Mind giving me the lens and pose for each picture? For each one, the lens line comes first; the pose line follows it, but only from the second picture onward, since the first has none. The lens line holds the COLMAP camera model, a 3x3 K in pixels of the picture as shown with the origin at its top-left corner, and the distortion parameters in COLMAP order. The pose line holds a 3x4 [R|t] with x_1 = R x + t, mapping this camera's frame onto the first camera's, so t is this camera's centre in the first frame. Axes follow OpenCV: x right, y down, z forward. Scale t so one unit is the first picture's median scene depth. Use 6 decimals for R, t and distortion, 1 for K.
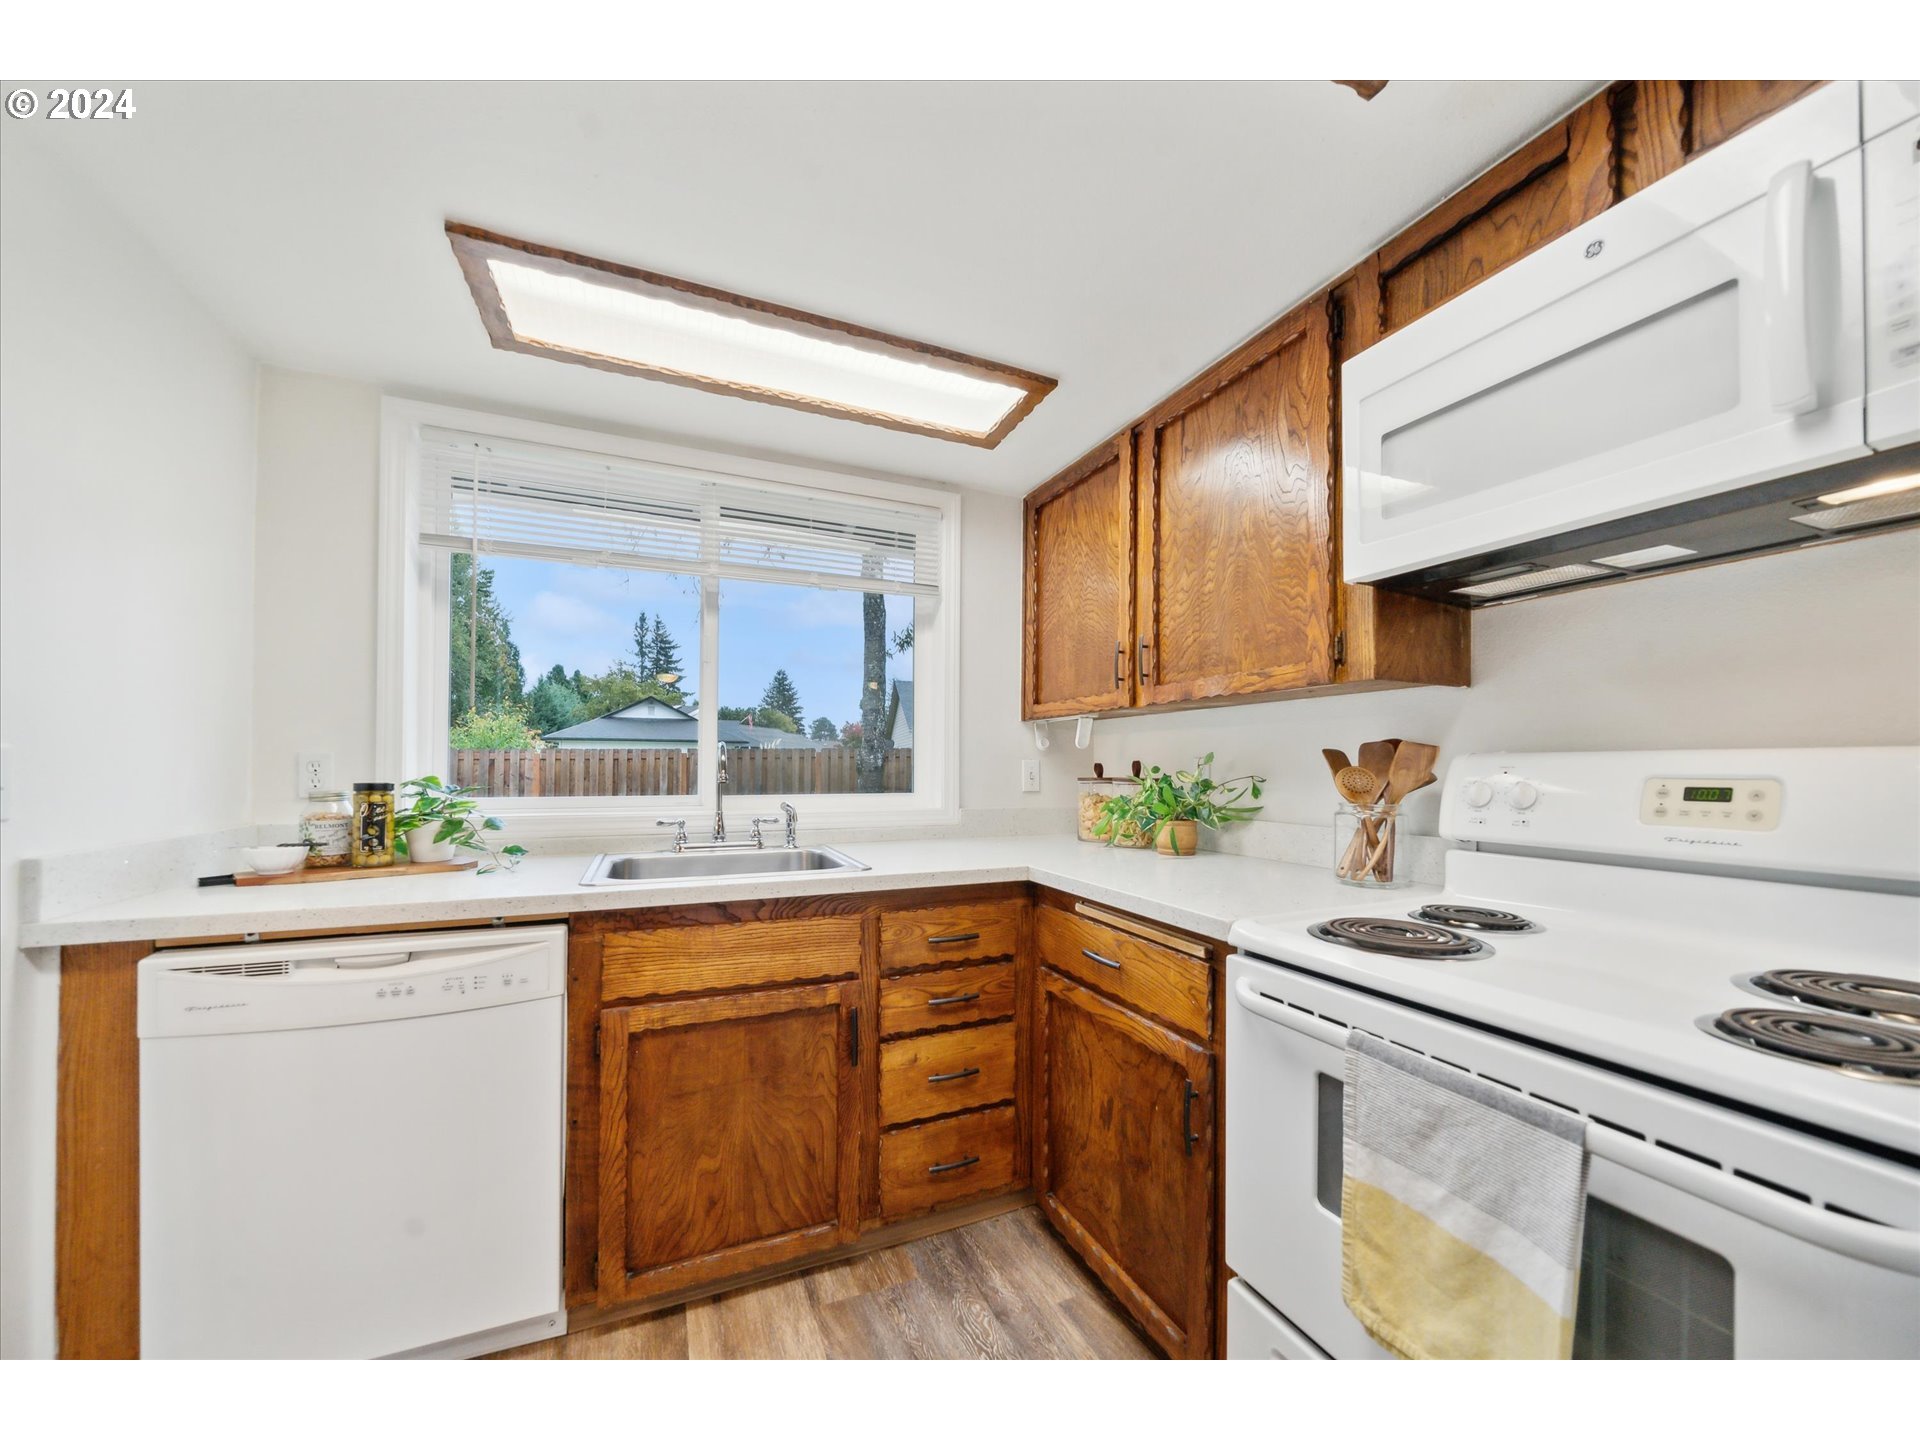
lens RADIAL K [[691.7, 0, 958.8], [0, 691.7, 751.4], [0, 0, 1]] dist [-0.008604, -0.000159]
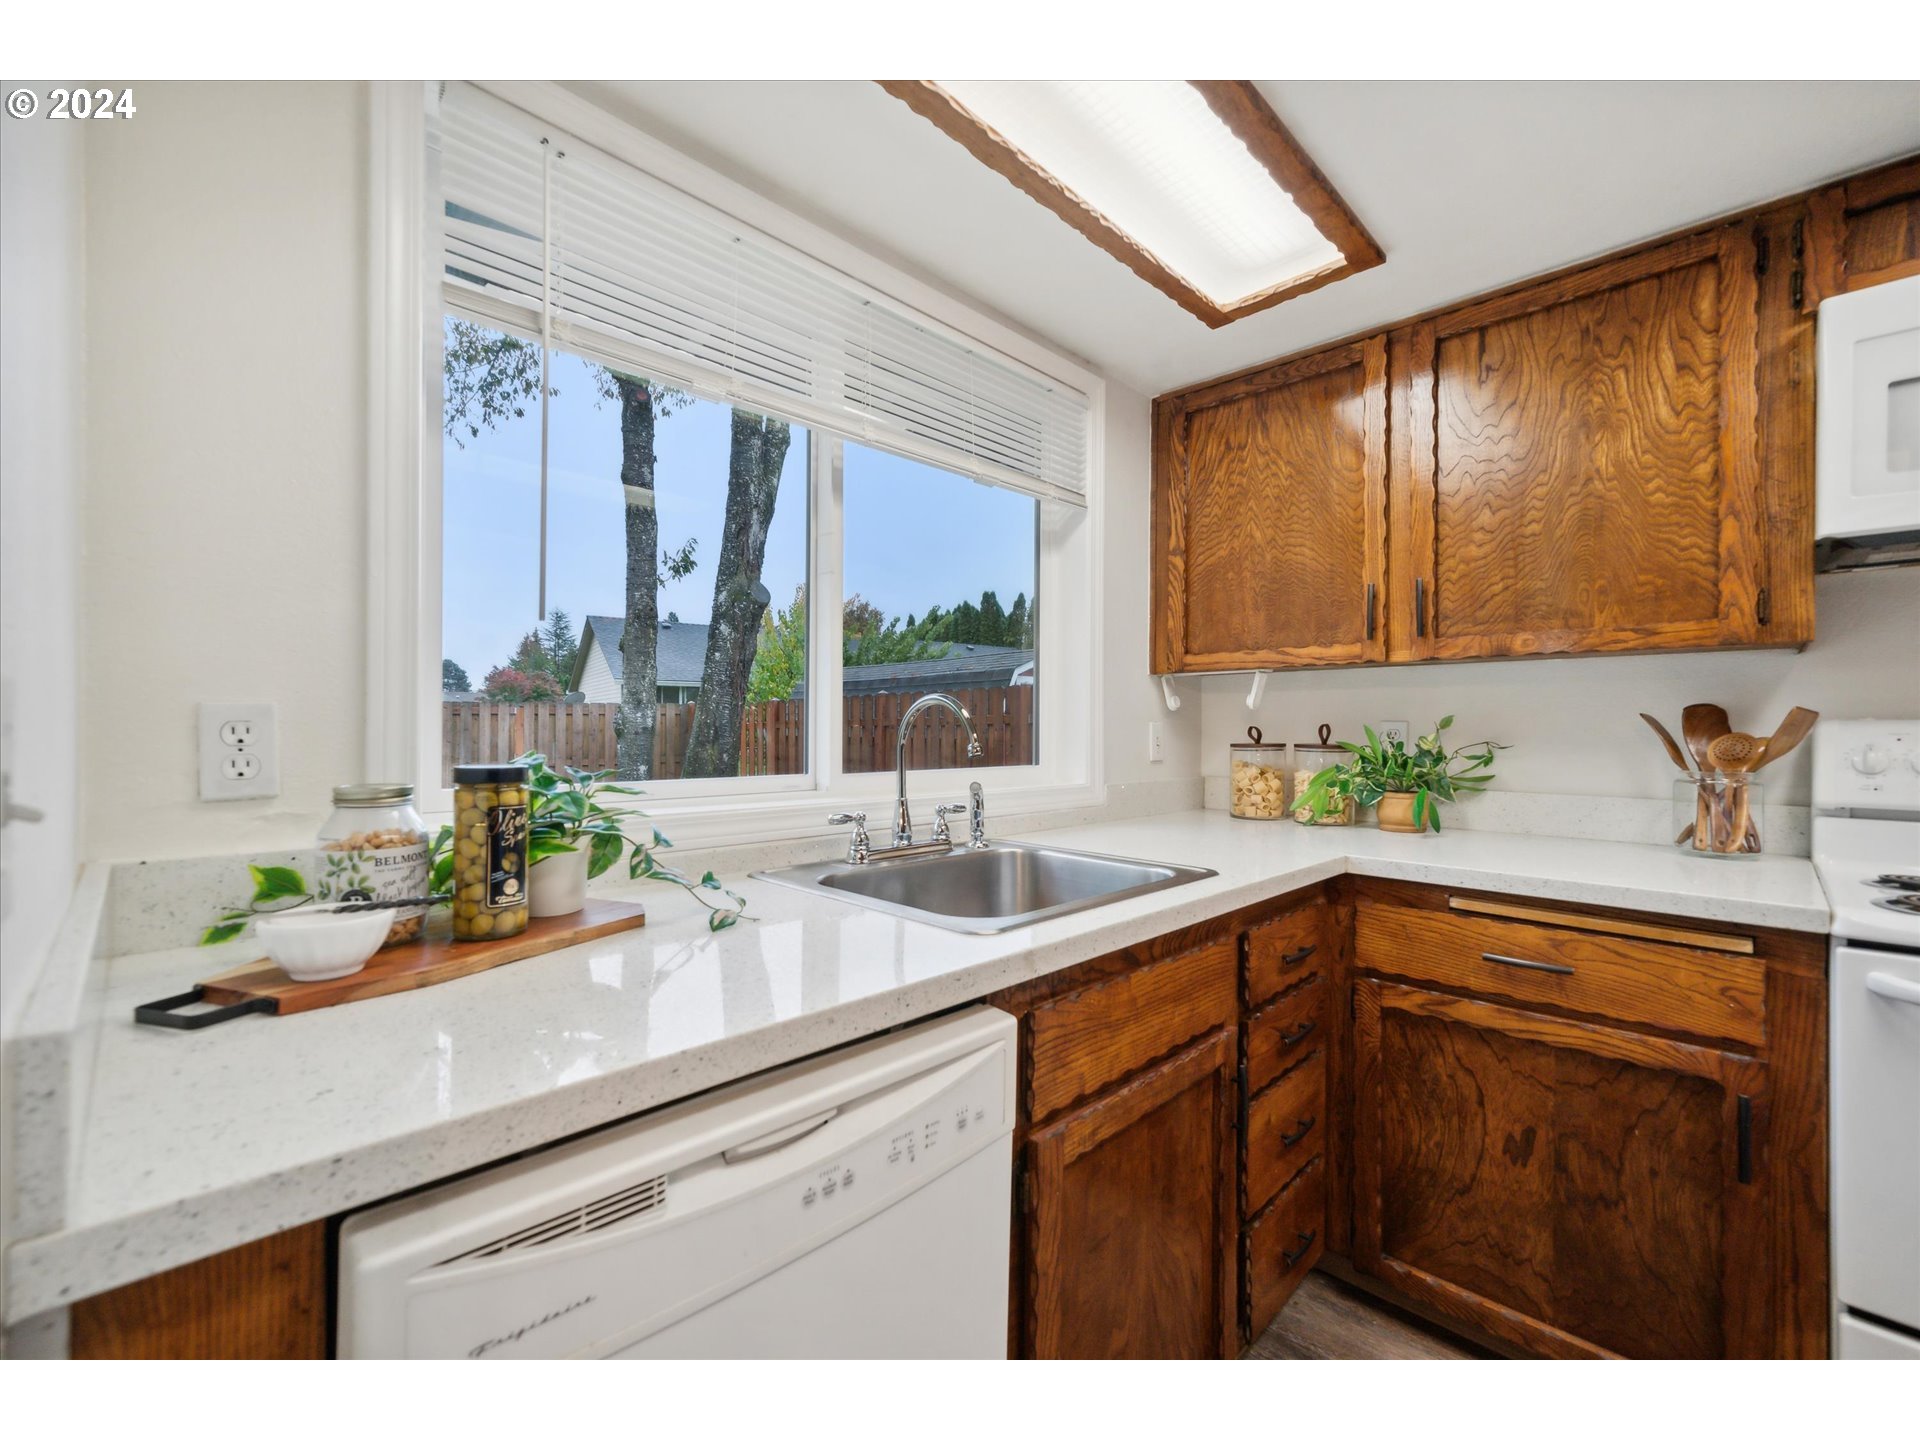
lens RADIAL K [[800.6, 0, 960.0], [0, 800.6, 720.0], [0, 0, 1]] dist [0.001097, 0.000185]
pose [[0.929682, 0.005720, 0.368319, -0.709408], [-0.010498, 0.999885, 0.010969, 0.002779], [-0.368214, -0.014065, 0.929635, 0.321598]]
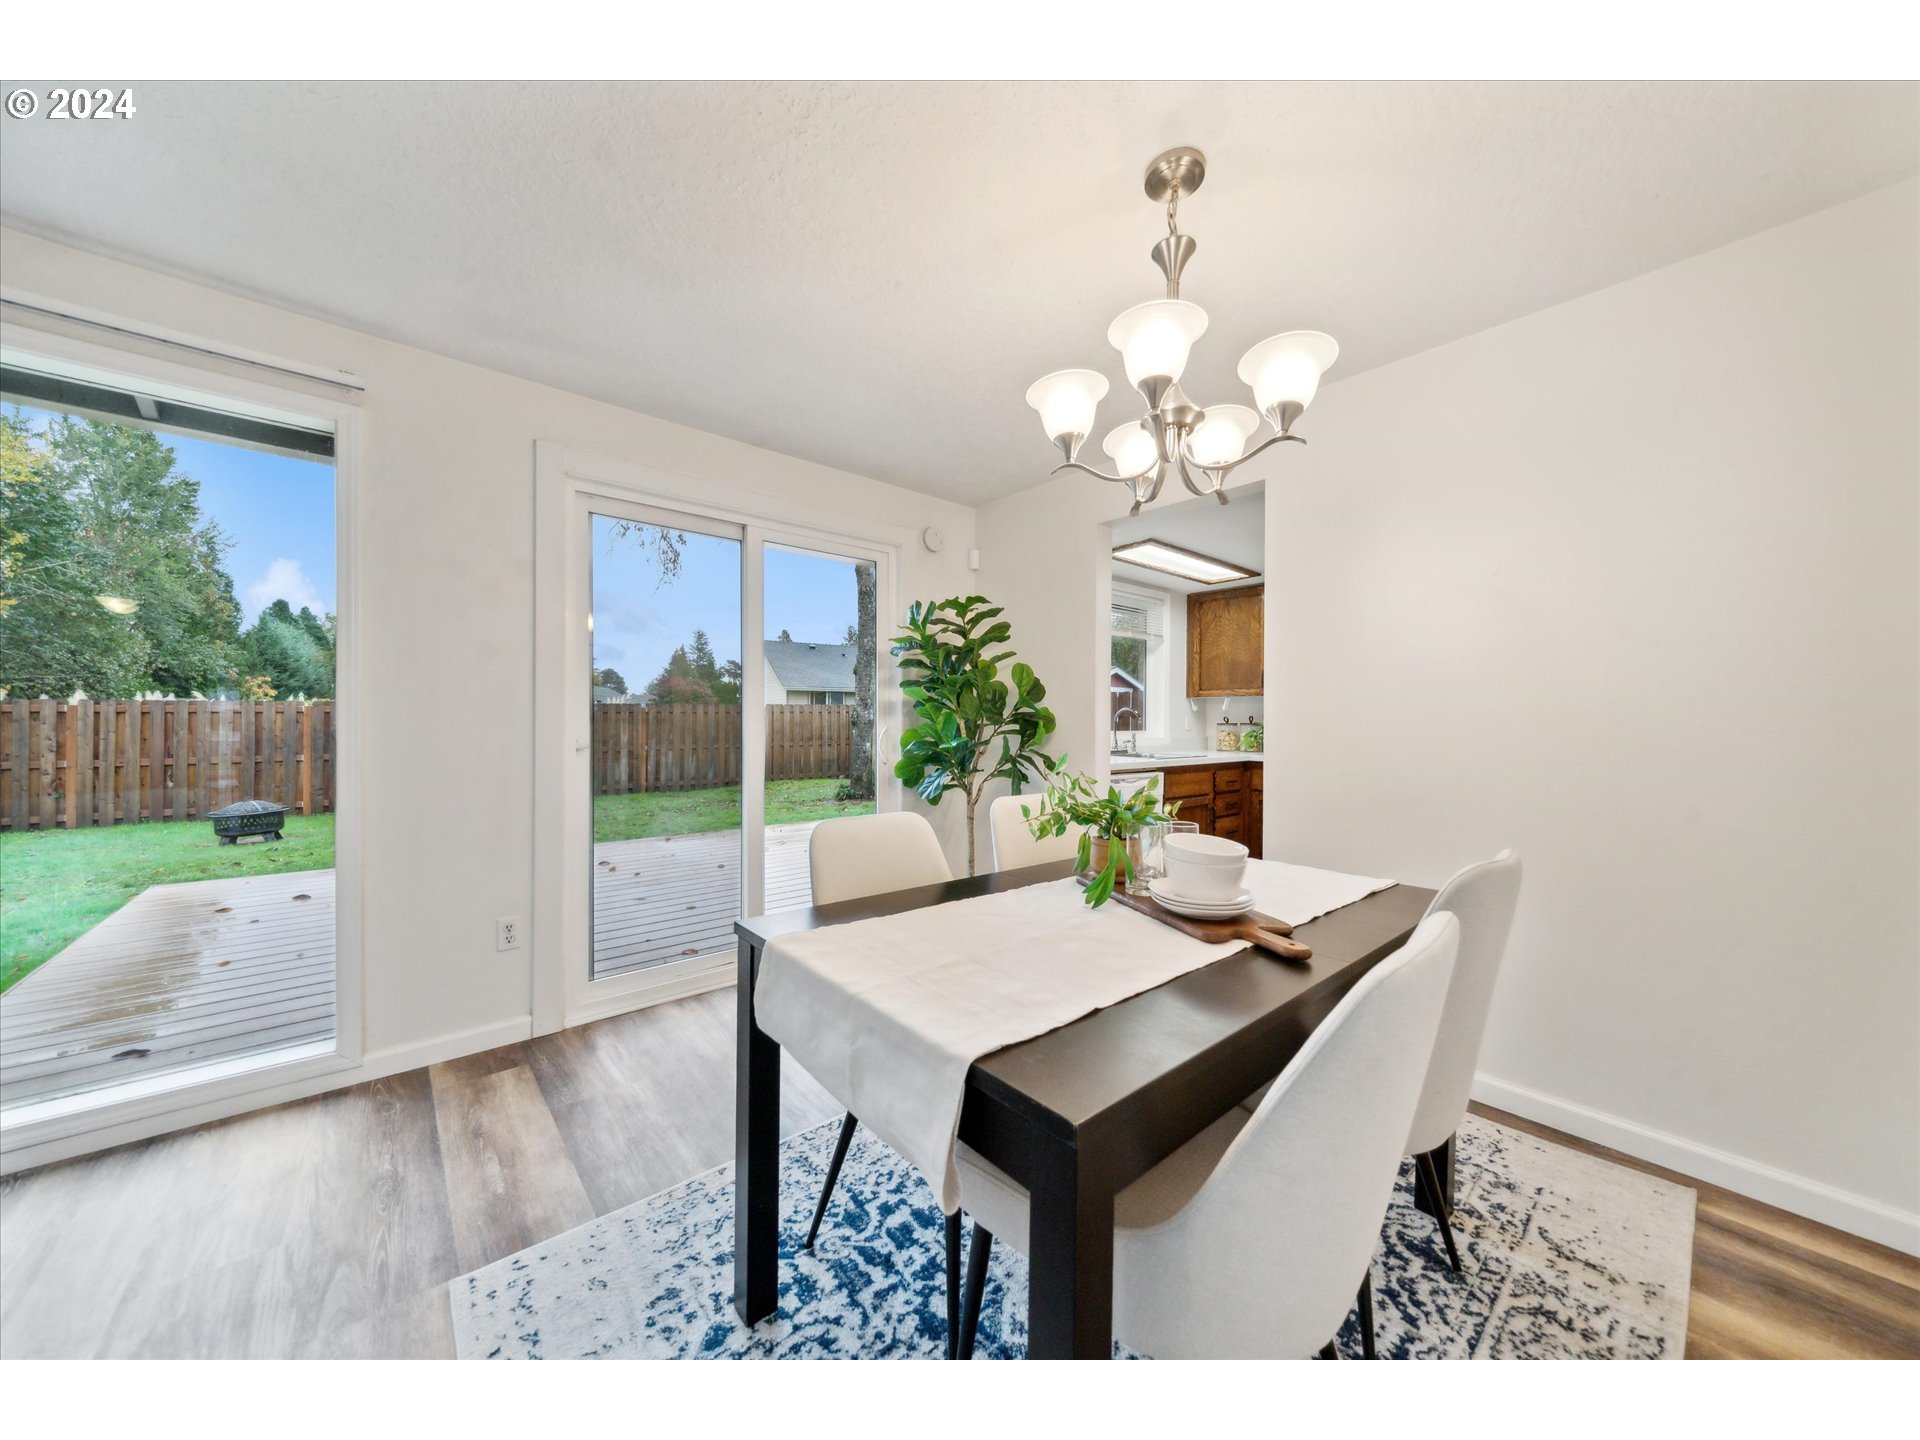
lens RADIAL K [[664.5, 0, 960.0], [0, 664.5, 720.0], [0, 0, 1]] dist [-0.000231, -0.000034]
pose [[0.955727, 0.001811, 0.294250, -1.846521], [-0.007620, 0.999798, 0.018594, -0.009457], [-0.294156, -0.020013, 0.955548, -1.205927]]
